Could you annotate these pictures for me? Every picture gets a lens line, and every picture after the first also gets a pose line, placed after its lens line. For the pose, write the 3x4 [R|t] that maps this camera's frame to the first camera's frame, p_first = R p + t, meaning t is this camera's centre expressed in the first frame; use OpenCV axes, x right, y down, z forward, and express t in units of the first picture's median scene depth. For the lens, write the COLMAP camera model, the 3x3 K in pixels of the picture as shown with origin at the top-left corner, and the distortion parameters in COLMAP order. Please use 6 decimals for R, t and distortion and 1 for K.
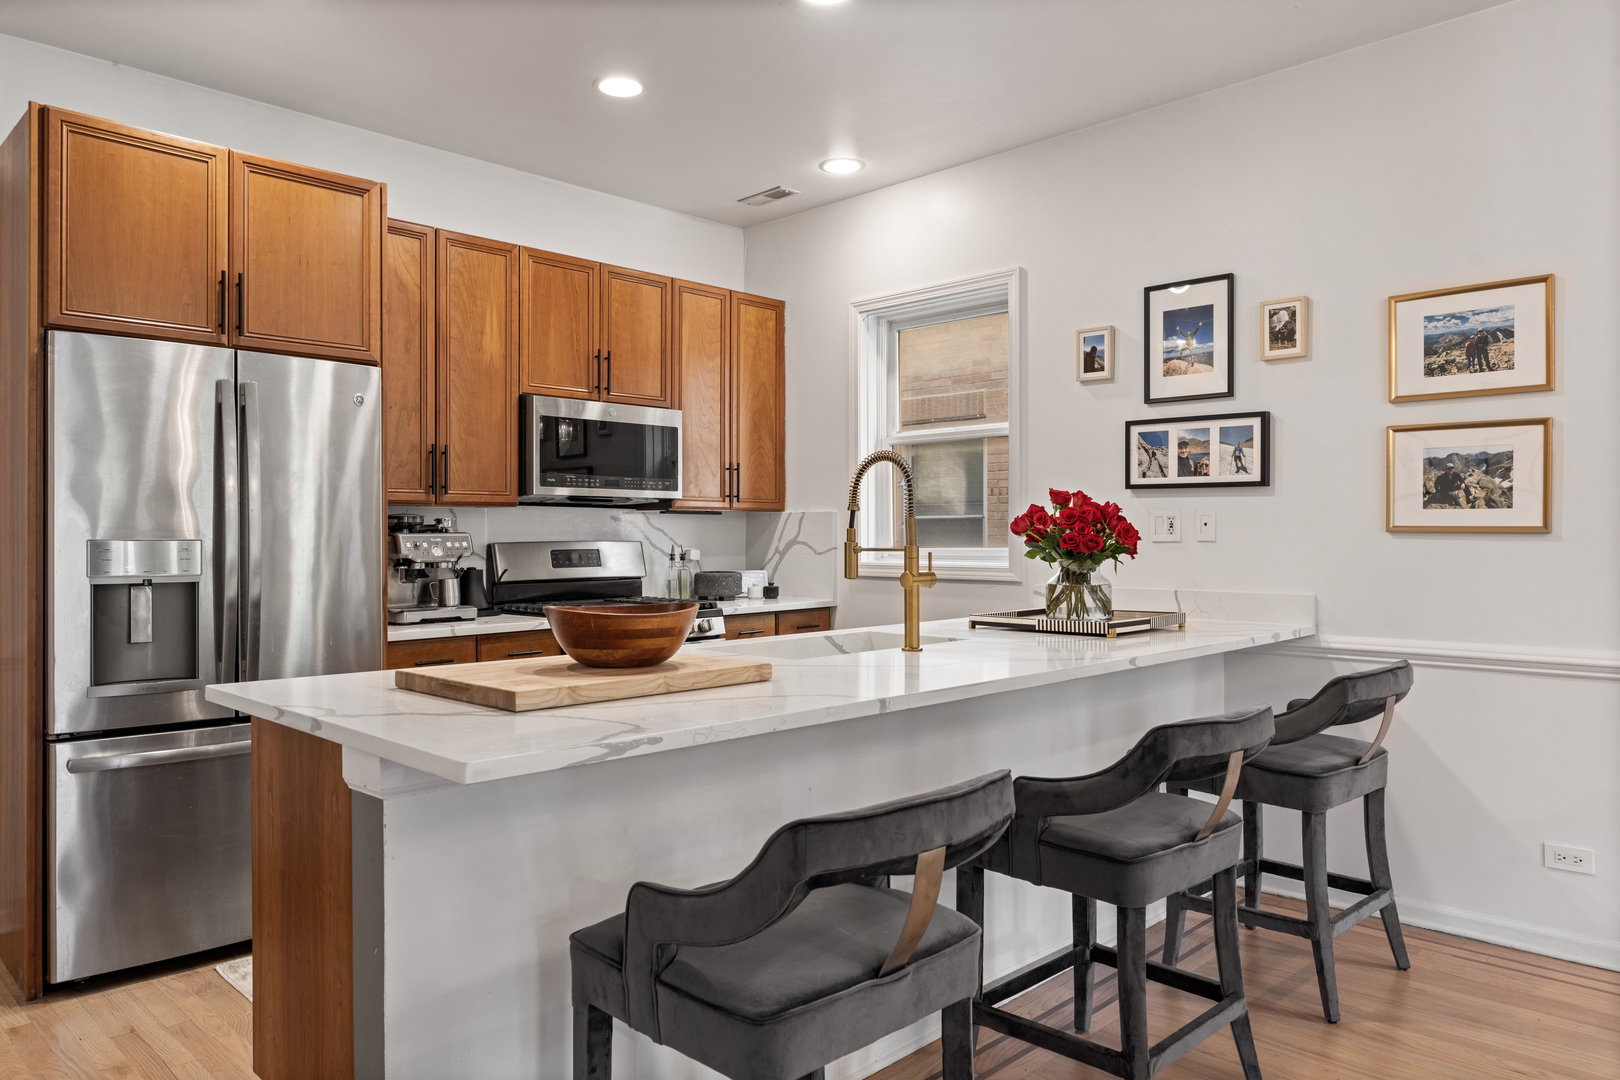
lens RADIAL K [[1089.7, 0, 810.0], [0, 1089.7, 540.0], [0, 0, 1]] dist [-0.006434, -0.001278]
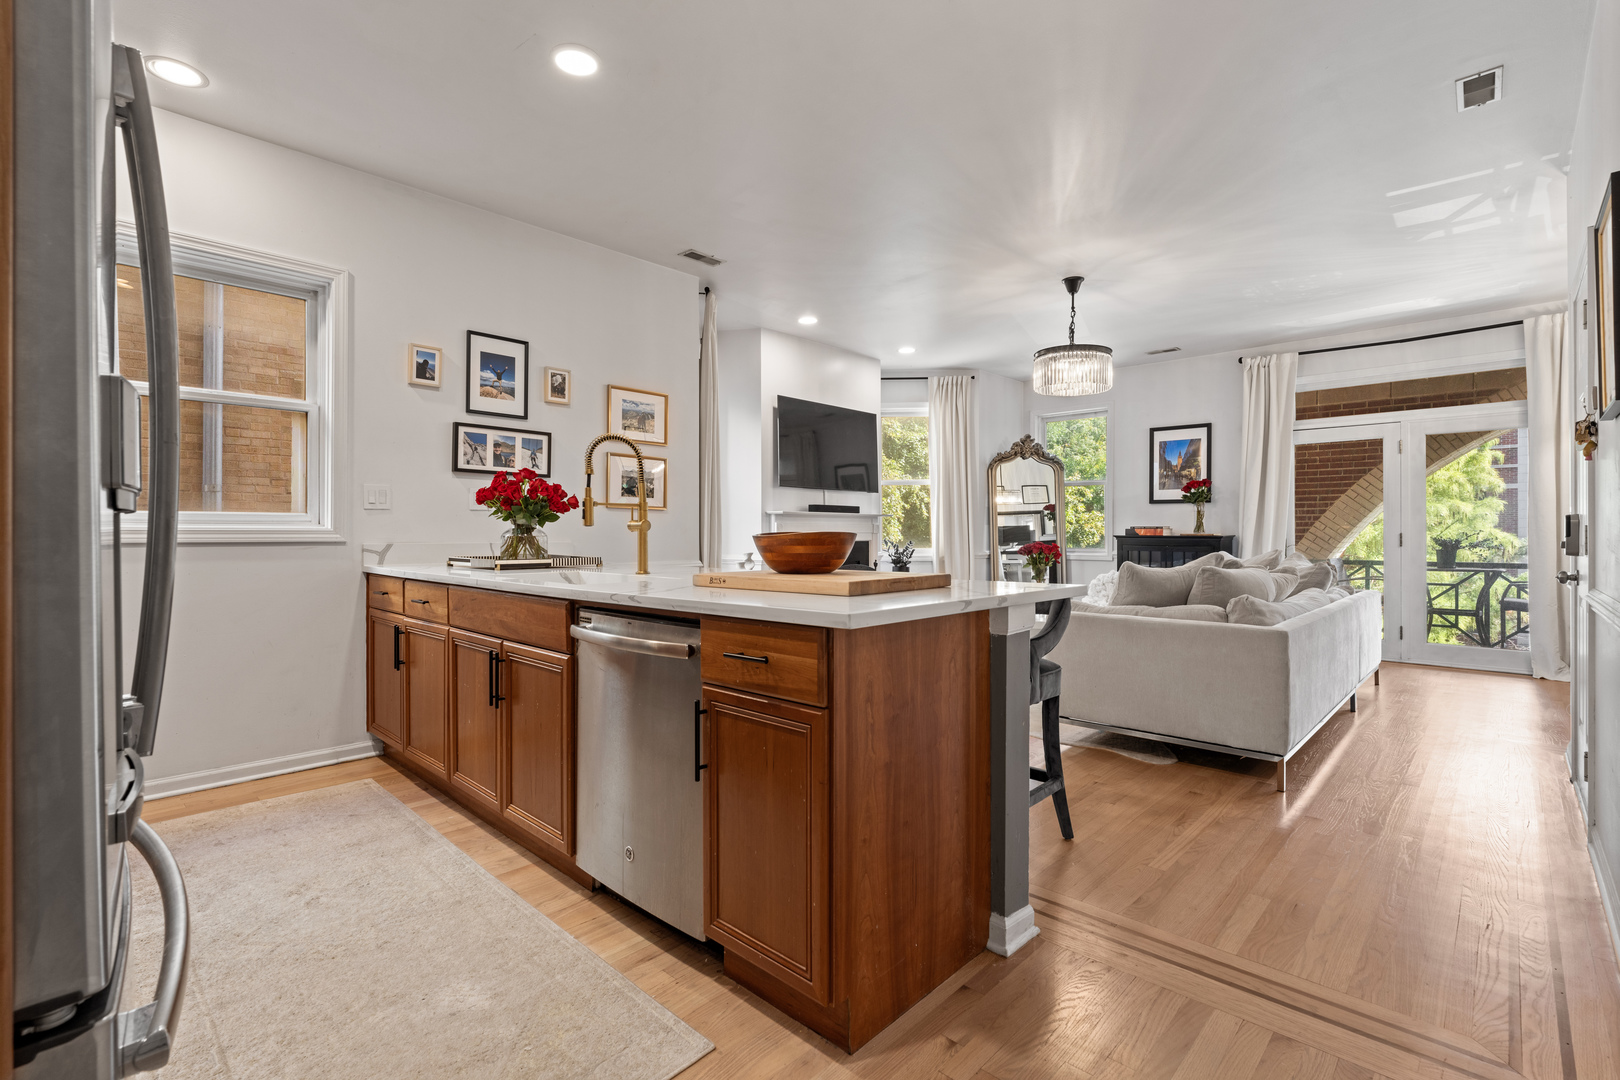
lens RADIAL K [[737.5, 0, 802.0], [0, 737.5, 531.0], [0, 0, 1]] dist [0.000468, 0.001779]
pose [[-0.013354, 0.005511, 0.999896, -0.681612], [0.004796, 0.999974, -0.005448, 0.037994], [-0.999899, 0.004723, -0.013380, 0.604104]]
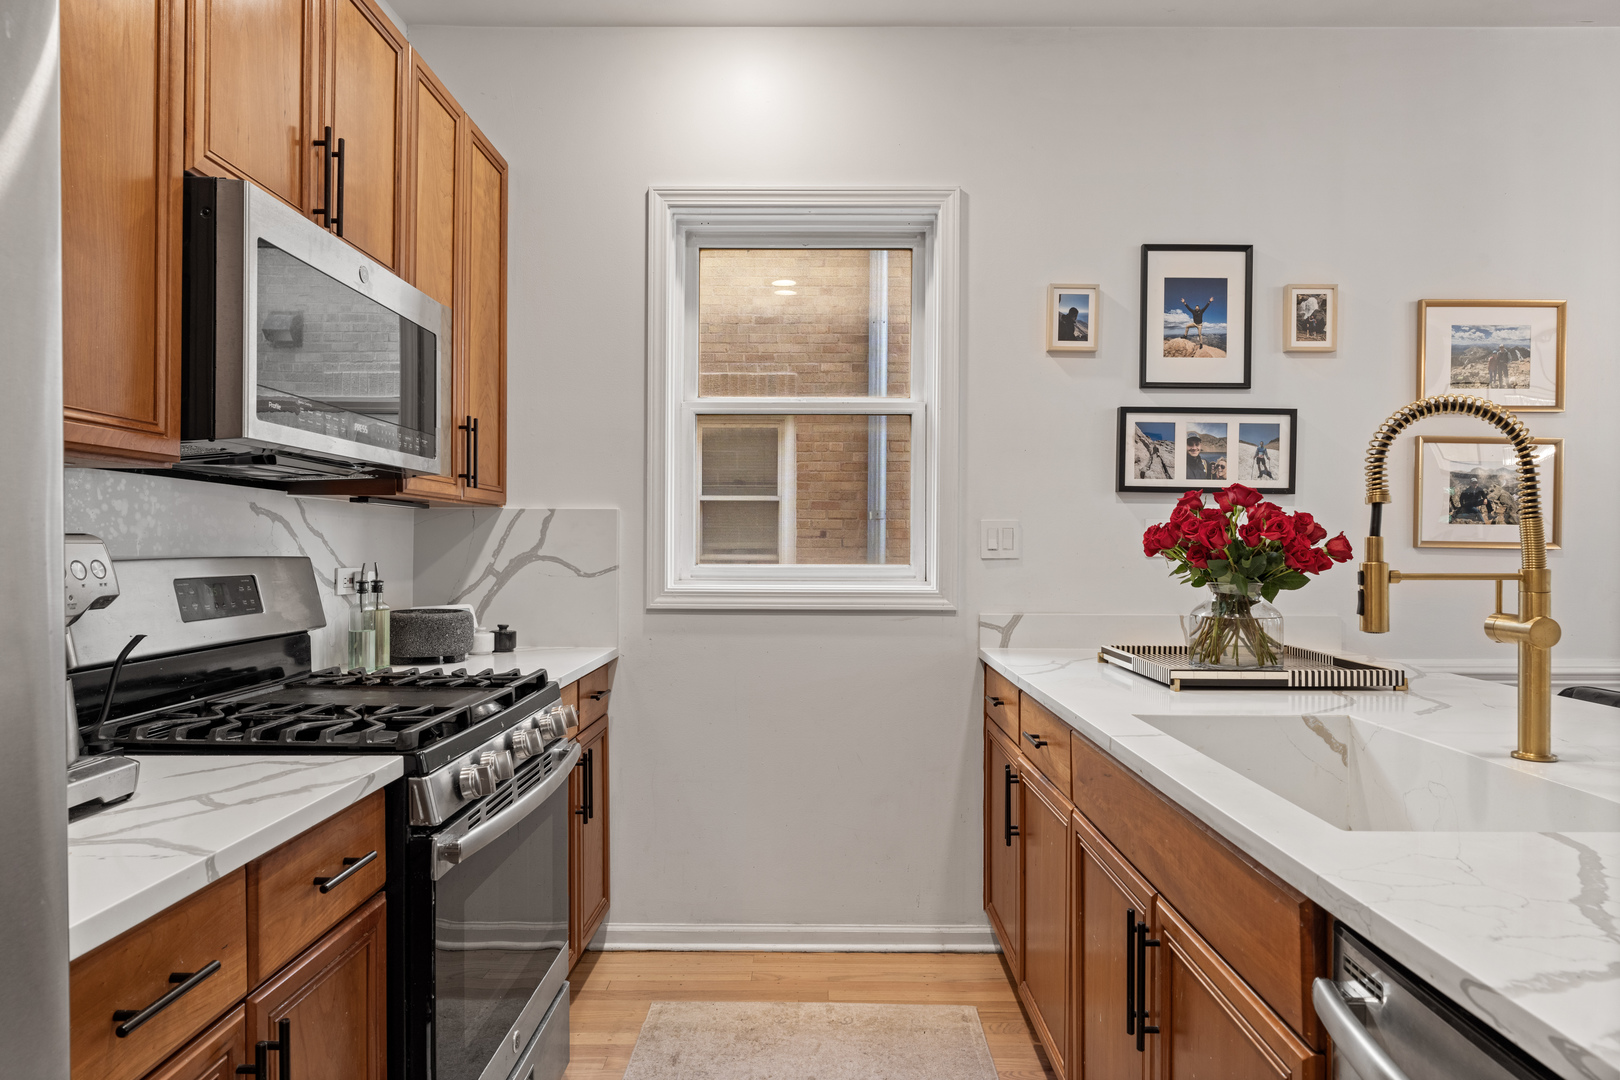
lens RADIAL K [[964.2, 0, 809.0], [0, 964.2, 550.7], [0, 0, 1]] dist [-0.006392, 0.000641]
pose [[0.716848, 0.002291, 0.697225, -0.386963], [-0.002373, 0.999997, -0.000846, -0.002237], [-0.697225, -0.001048, 0.716852, 0.685406]]
